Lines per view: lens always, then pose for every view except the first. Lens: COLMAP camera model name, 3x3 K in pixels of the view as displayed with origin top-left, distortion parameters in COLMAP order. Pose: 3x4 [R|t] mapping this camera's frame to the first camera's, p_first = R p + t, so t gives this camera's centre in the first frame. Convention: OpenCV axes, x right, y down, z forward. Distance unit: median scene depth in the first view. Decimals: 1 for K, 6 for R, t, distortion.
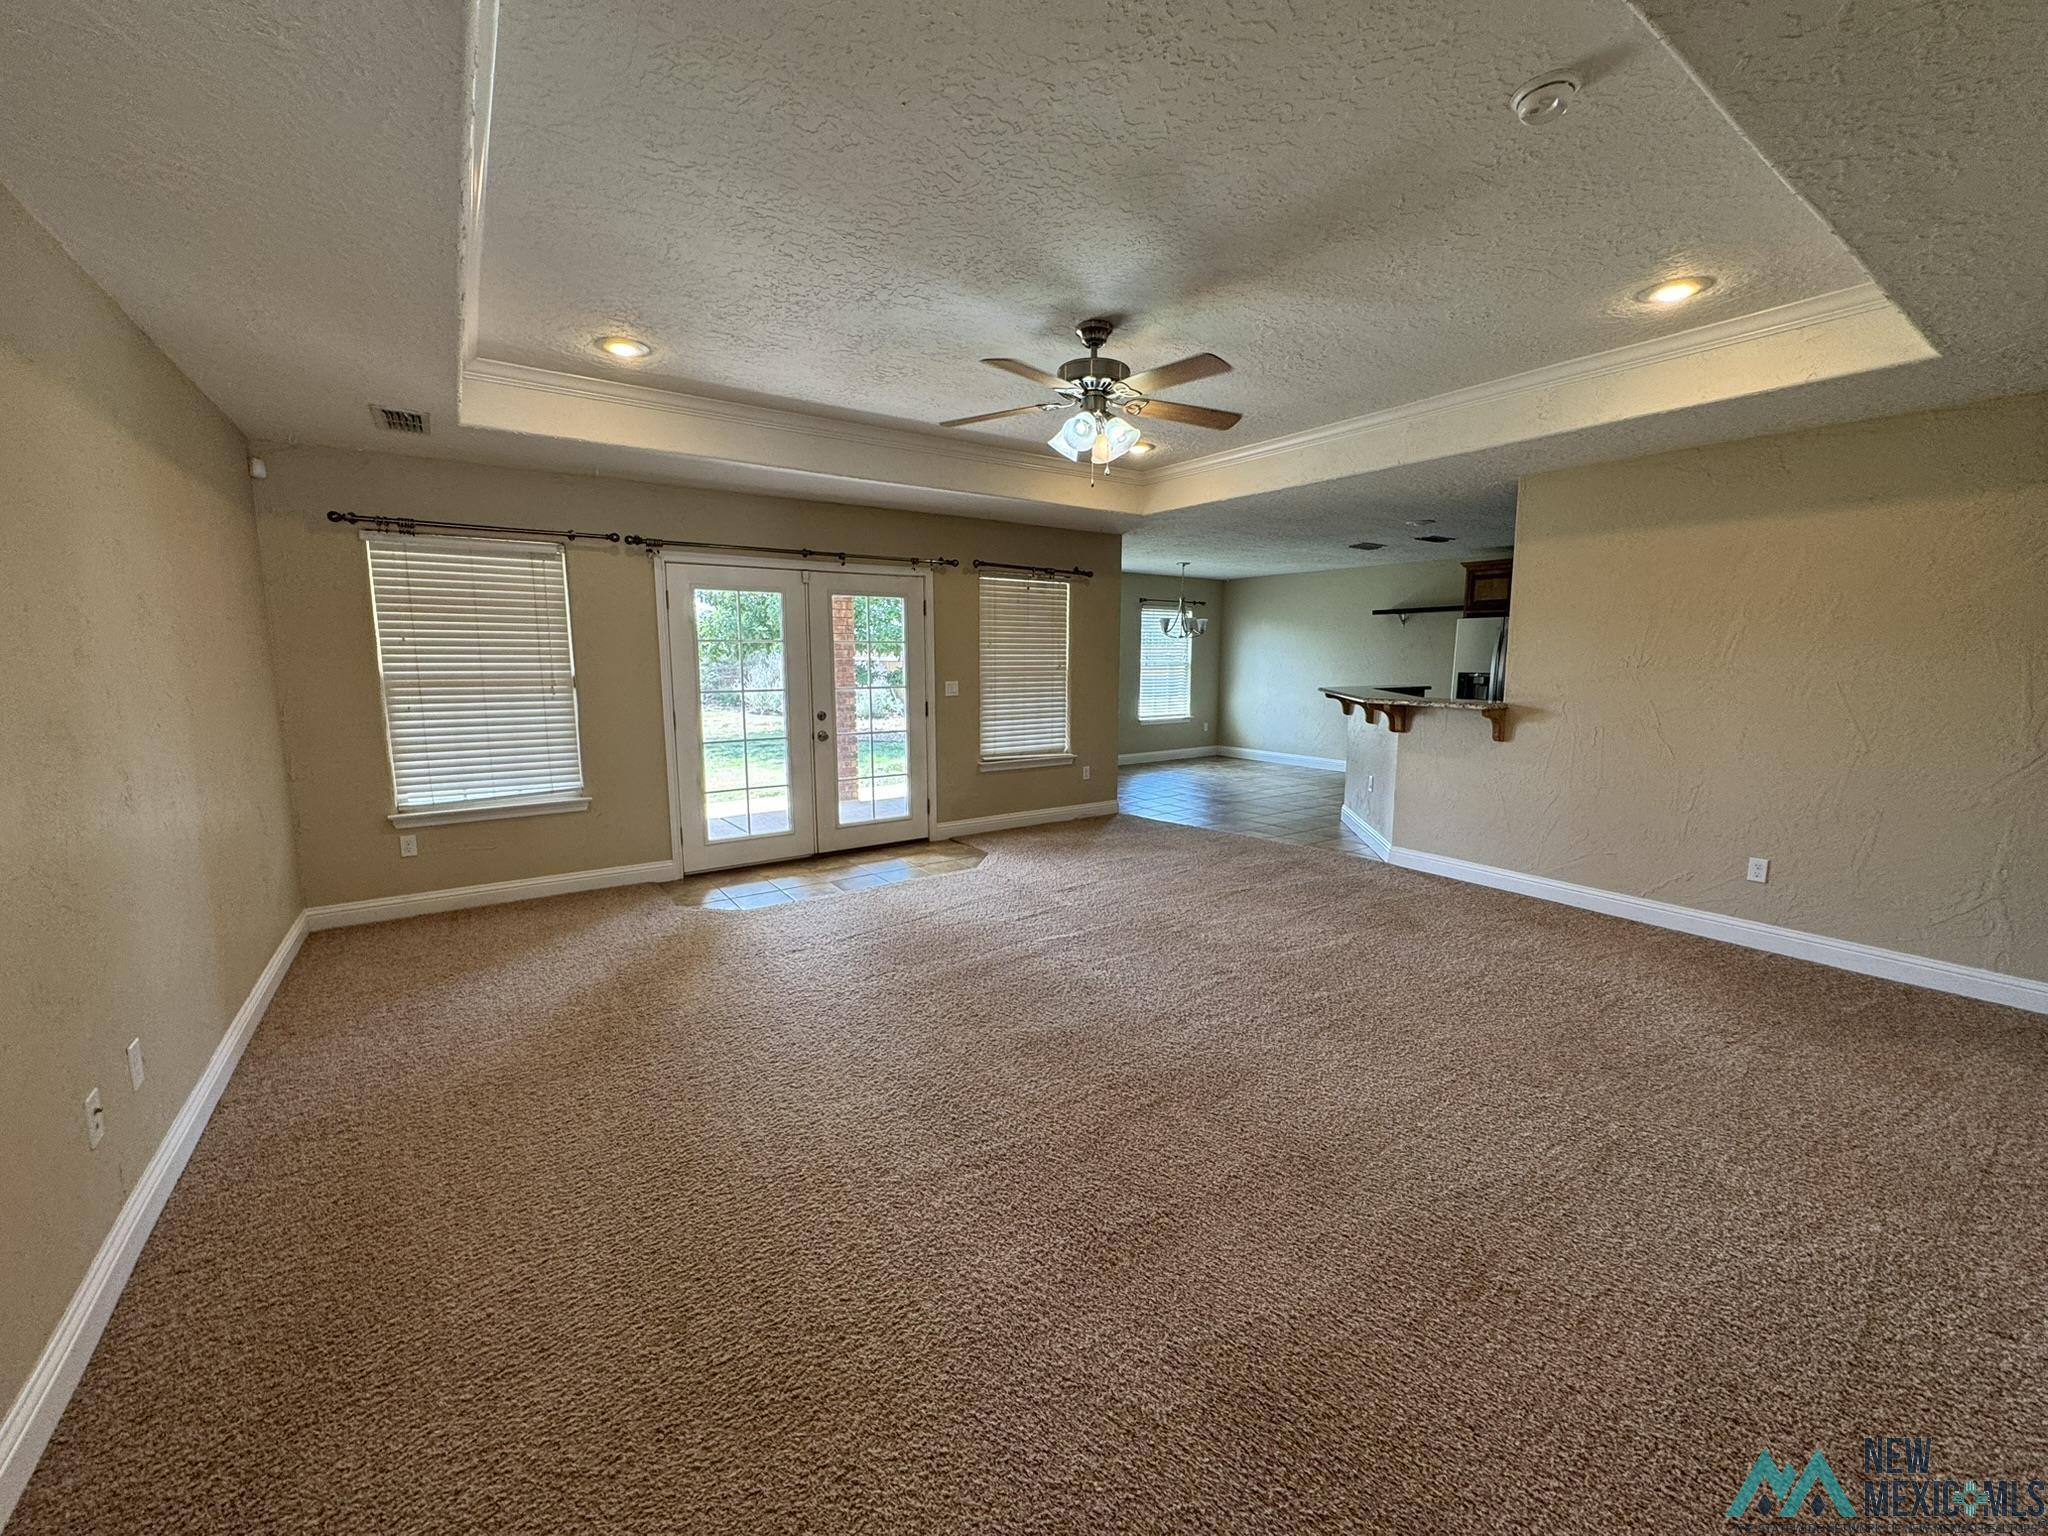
lens RADIAL K [[813.7, 0, 1022.7], [0, 813.7, 776.3], [0, 0, 1]] dist [-0.007540, 0.001393]
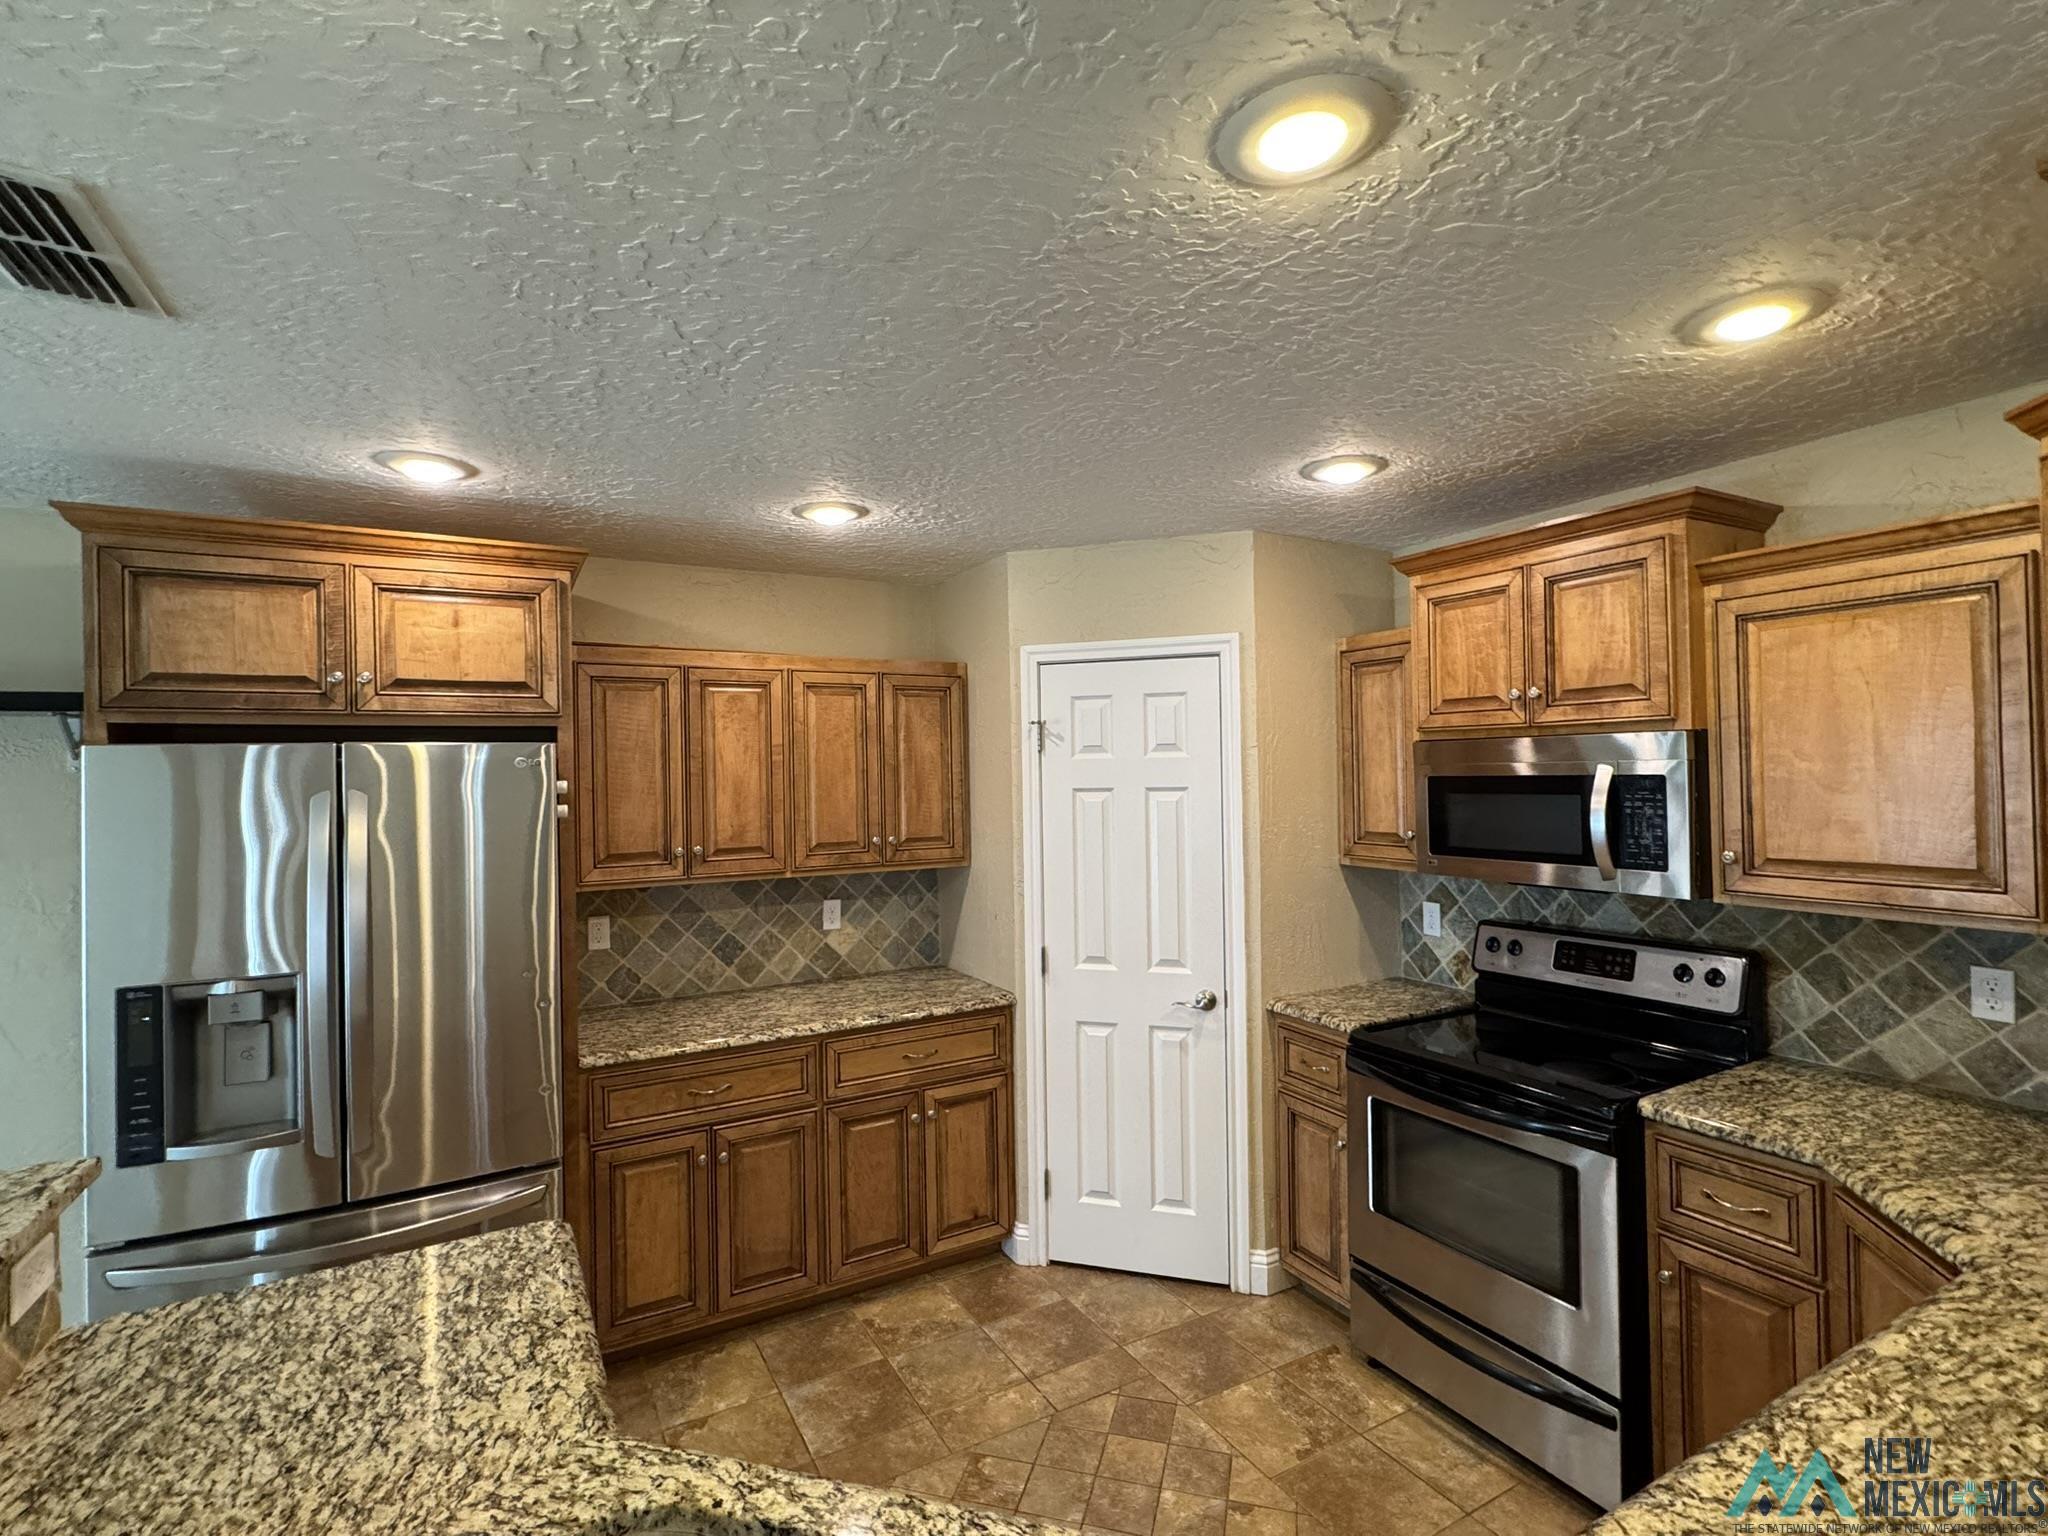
lens RADIAL K [[954.6, 0, 1023.2], [0, 954.6, 768.4], [0, 0, 1]] dist [-0.003181, 0.000769]
pose [[0.094708, 0.006845, 0.995482, 0.796368], [0.160562, 0.986779, -0.022060, -0.369929], [-0.982472, 0.161926, 0.092357, 1.901751]]
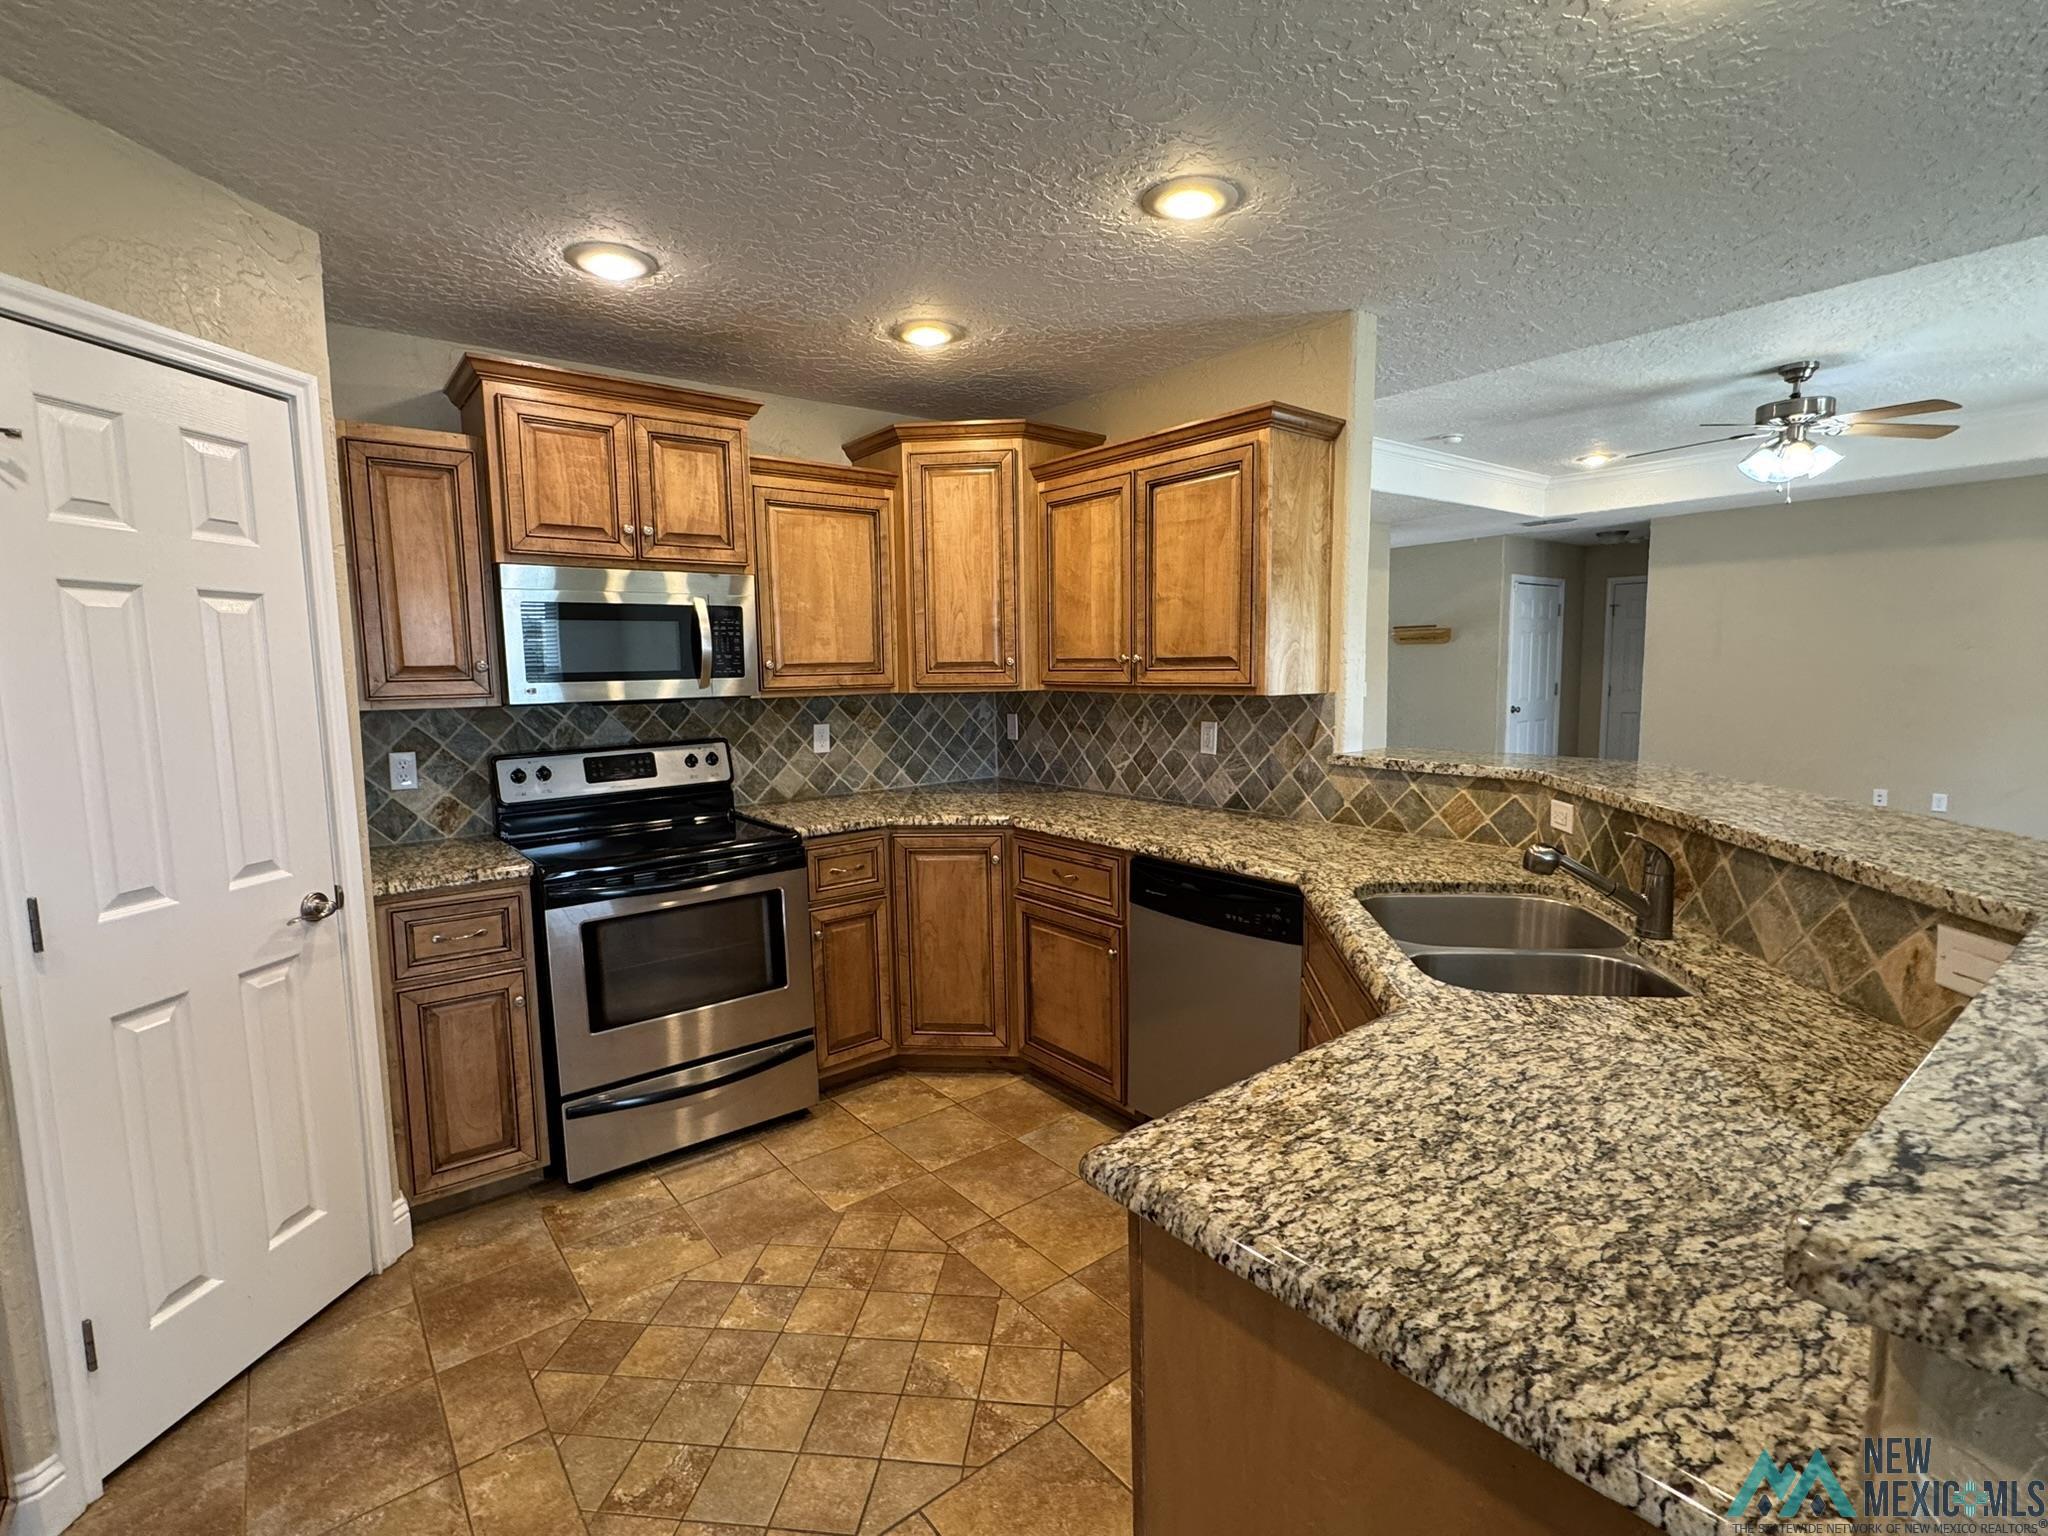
lens RADIAL K [[954.6, 0, 1021.2], [0, 954.6, 769.0], [0, 0, 1]] dist [-0.003181, 0.000769]
pose [[-0.998091, 0.027410, -0.055346, 1.349464], [0.012527, 0.967343, 0.253163, -0.388276], [0.060477, 0.251986, -0.965839, 2.539313]]
